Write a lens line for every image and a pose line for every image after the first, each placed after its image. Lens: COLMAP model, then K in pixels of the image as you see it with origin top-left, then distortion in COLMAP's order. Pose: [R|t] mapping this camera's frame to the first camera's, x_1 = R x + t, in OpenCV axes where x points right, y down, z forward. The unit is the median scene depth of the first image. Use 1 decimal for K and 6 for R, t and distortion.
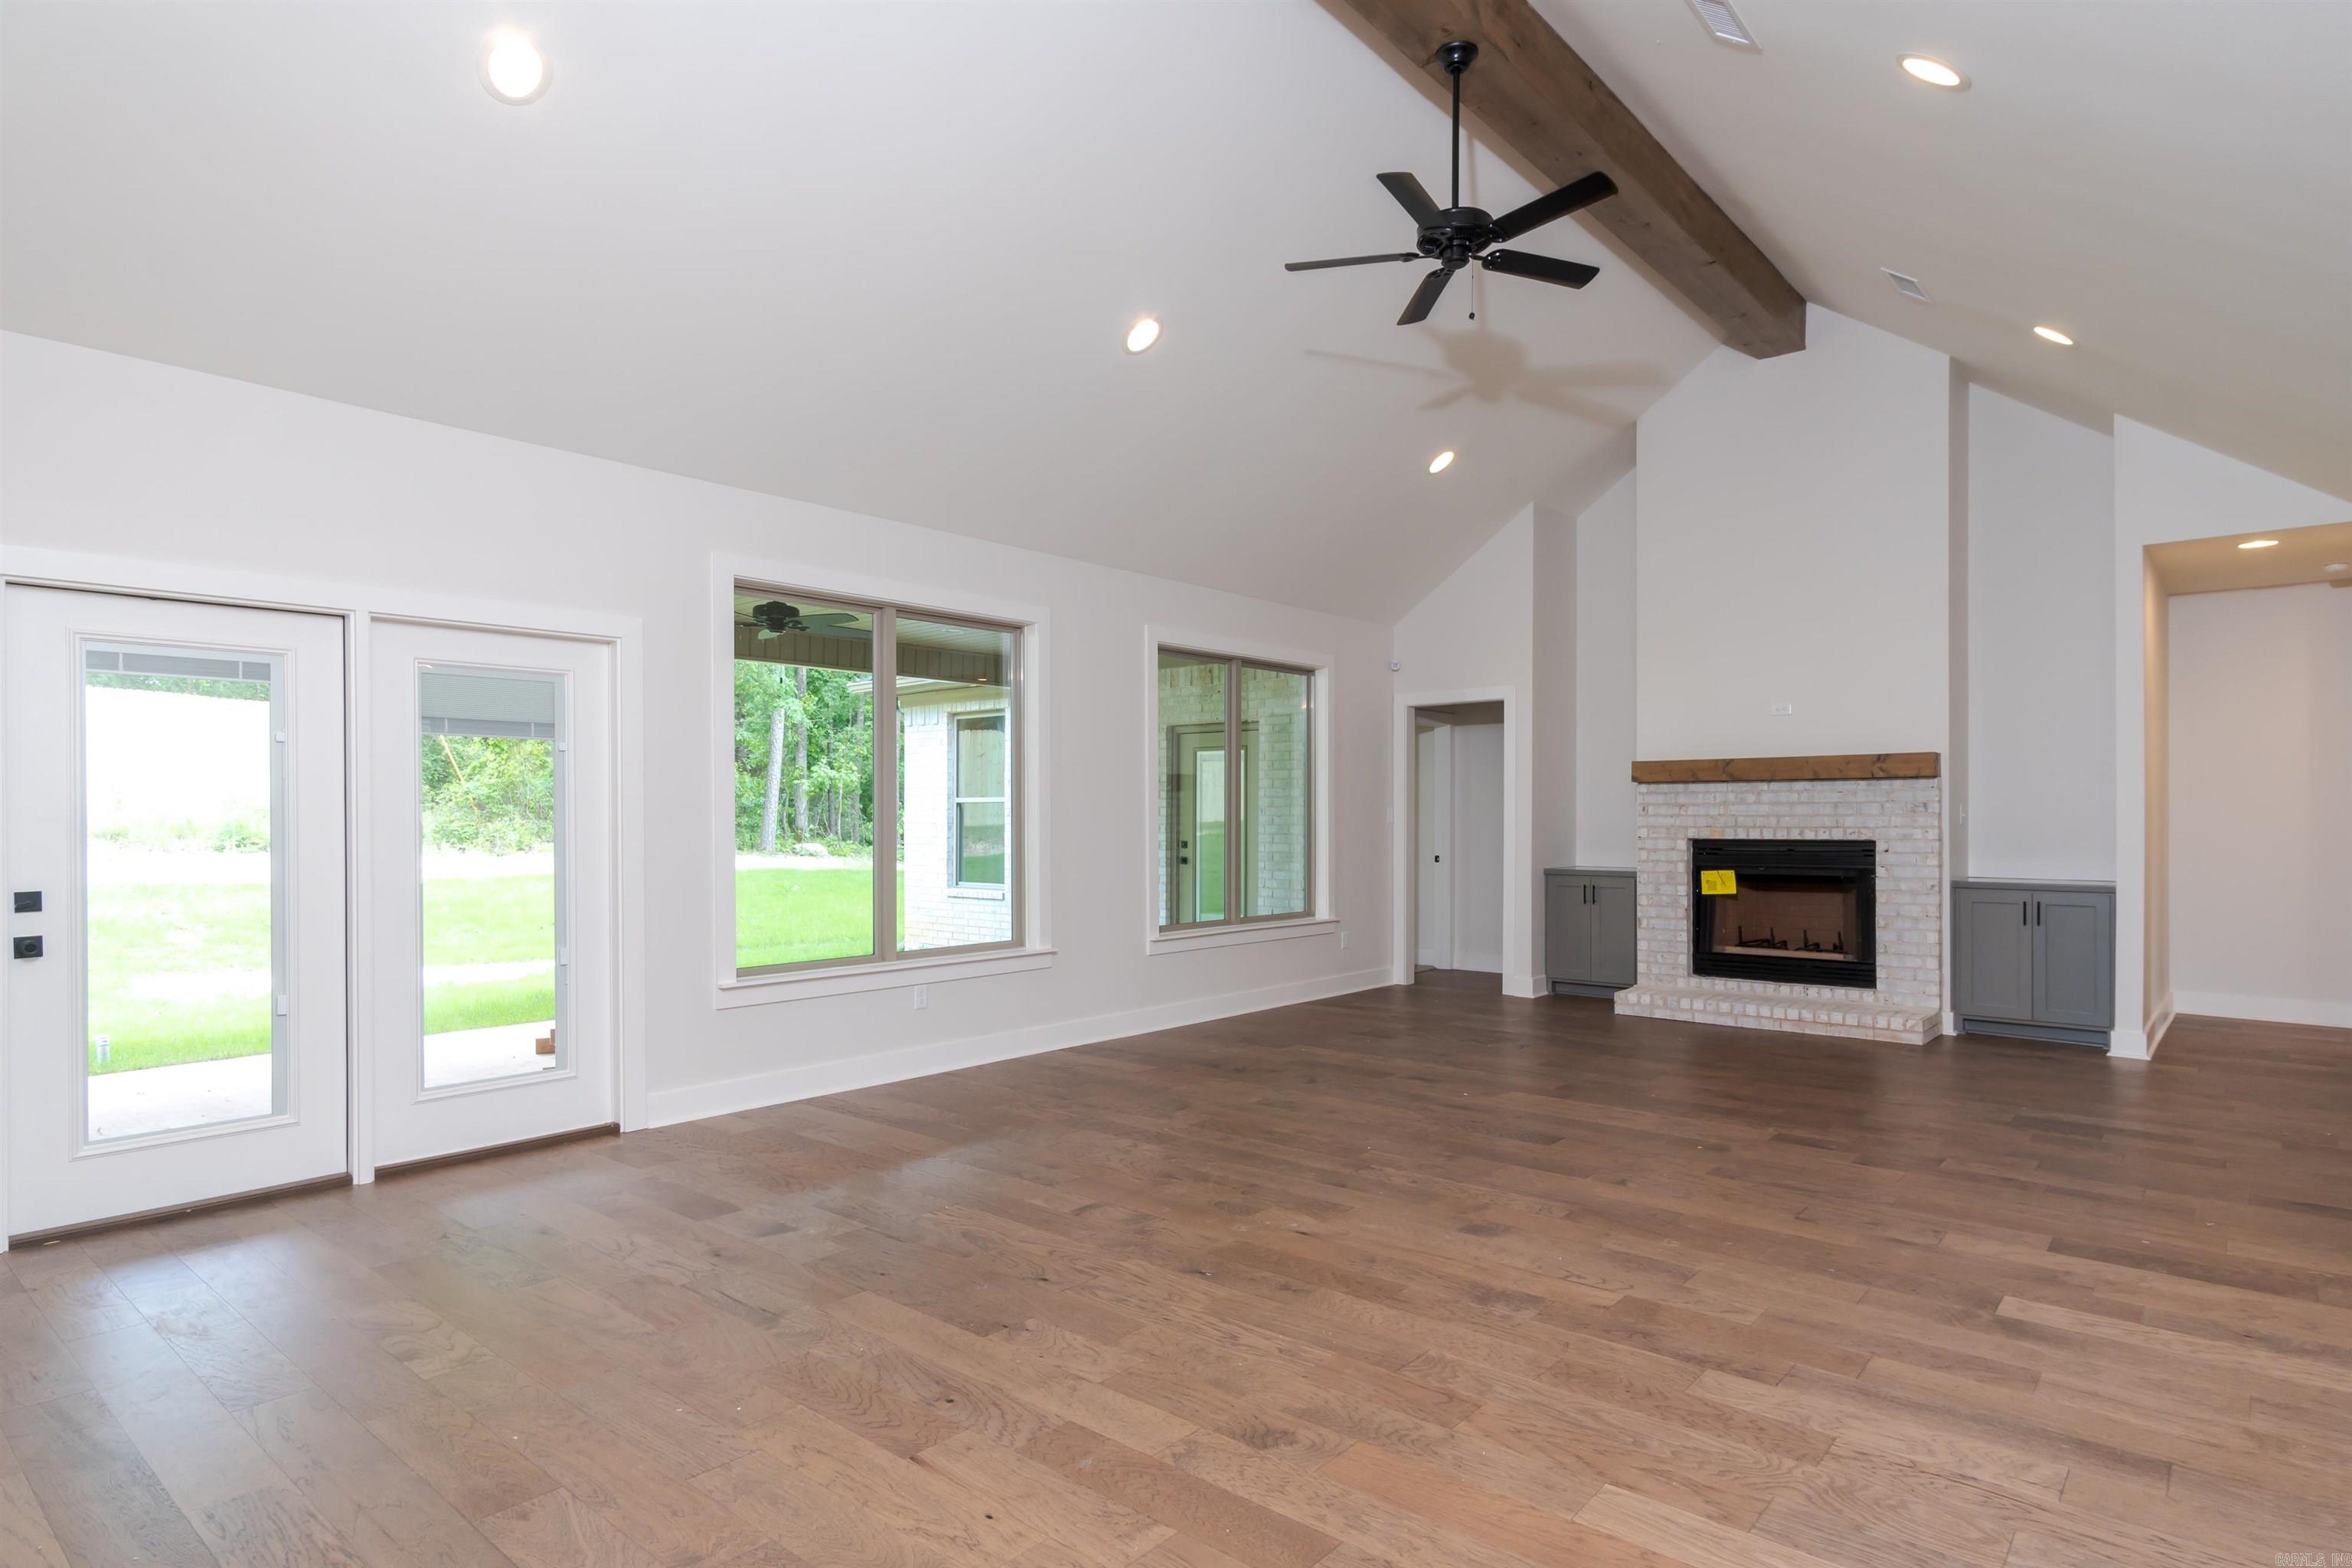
lens RADIAL K [[1257.1, 0, 1177.0], [0, 1257.1, 816.6], [0, 0, 1]] dist [0.003651, 0.000605]
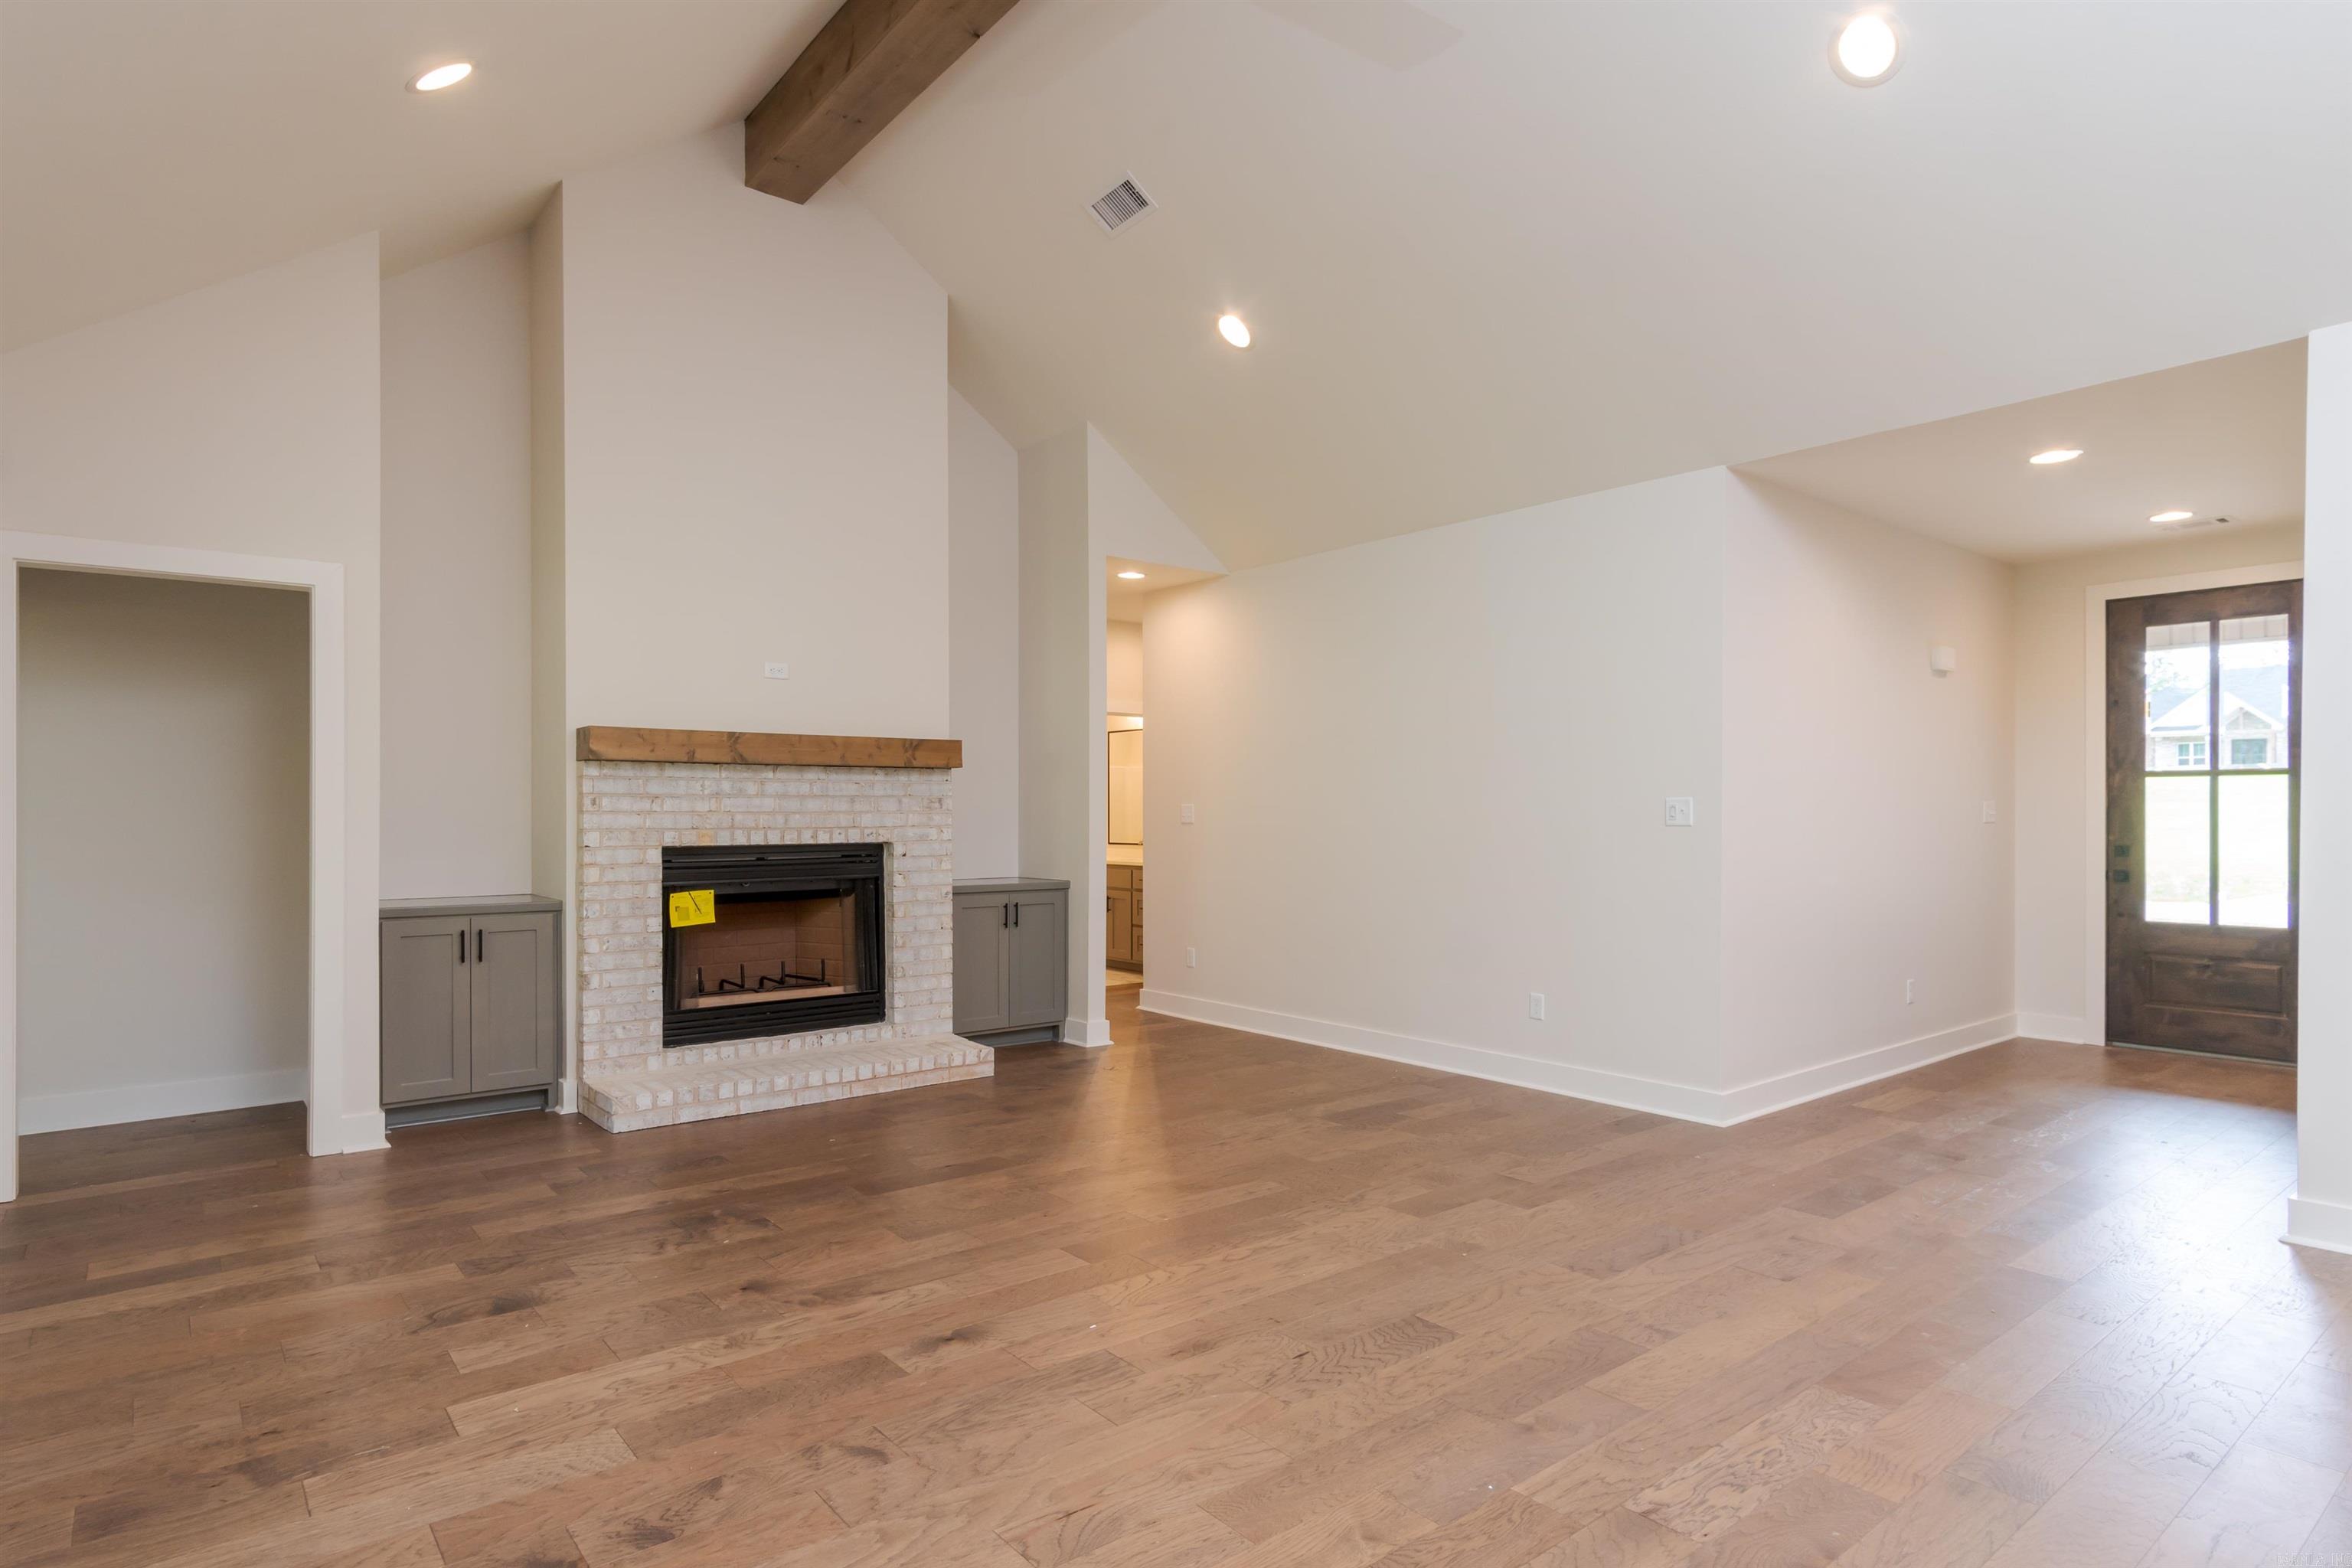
lens RADIAL K [[1257.1, 0, 1177.0], [0, 1257.1, 816.6], [0, 0, 1]] dist [0.003651, 0.000605]
pose [[0.177829, -0.001051, 0.984061, -0.218424], [0.000233, 0.999999, 0.001026, 0.000859], [-0.984061, 0.000046, 0.177829, 0.643392]]
